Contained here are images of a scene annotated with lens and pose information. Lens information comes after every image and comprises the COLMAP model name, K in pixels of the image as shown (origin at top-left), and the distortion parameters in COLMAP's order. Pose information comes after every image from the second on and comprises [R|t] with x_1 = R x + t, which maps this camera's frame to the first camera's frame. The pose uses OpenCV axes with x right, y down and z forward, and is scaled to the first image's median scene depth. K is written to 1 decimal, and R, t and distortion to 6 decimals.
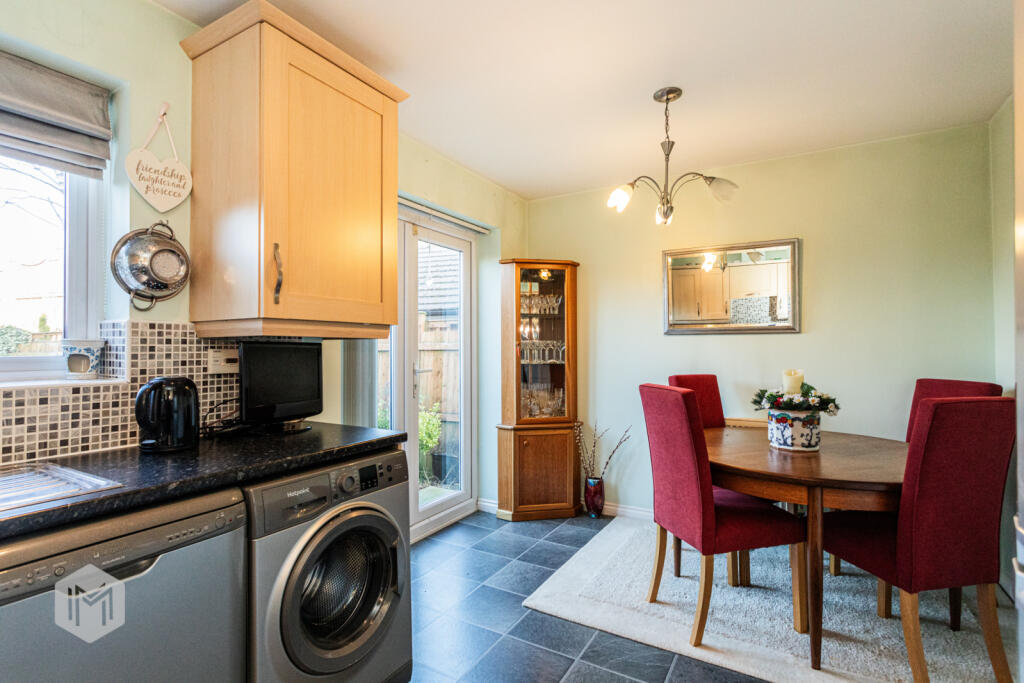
lens RADIAL K [[492.0, 0, 508.8], [0, 492.0, 346.6], [0, 0, 1]] dist [0.003501, -0.000421]
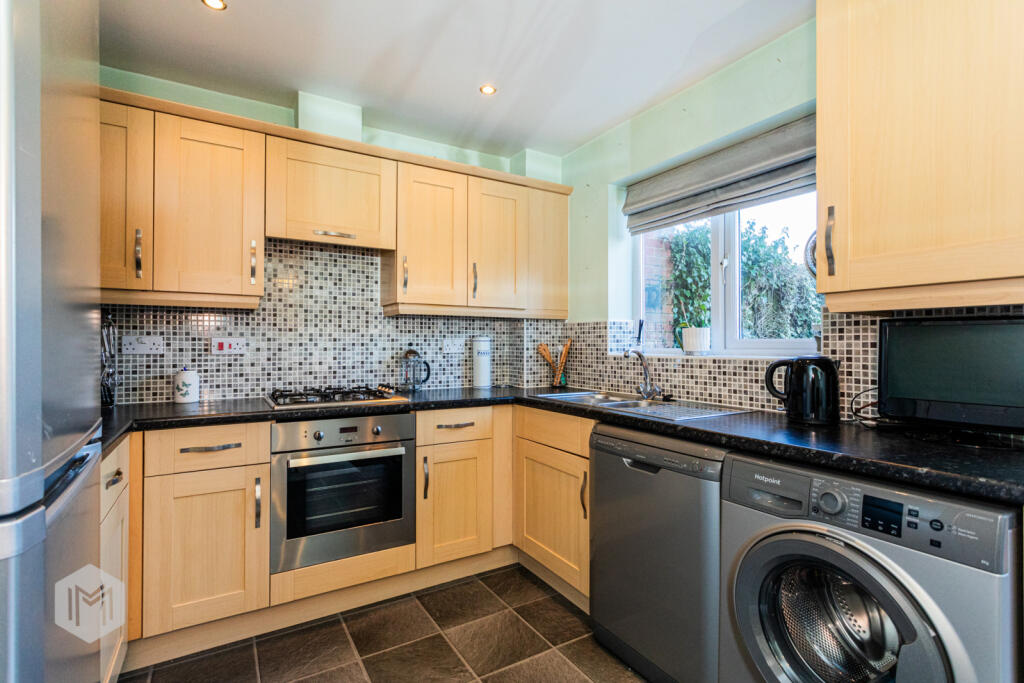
lens RADIAL K [[492.0, 0, 514.4], [0, 492.0, 341.7], [0, 0, 1]] dist [0.003501, -0.000421]
pose [[-0.478281, 0.000444, -0.878207, 0.575829], [0.022364, 0.999682, -0.011675, 0.026090], [0.877922, -0.025224, -0.478138, 0.937712]]
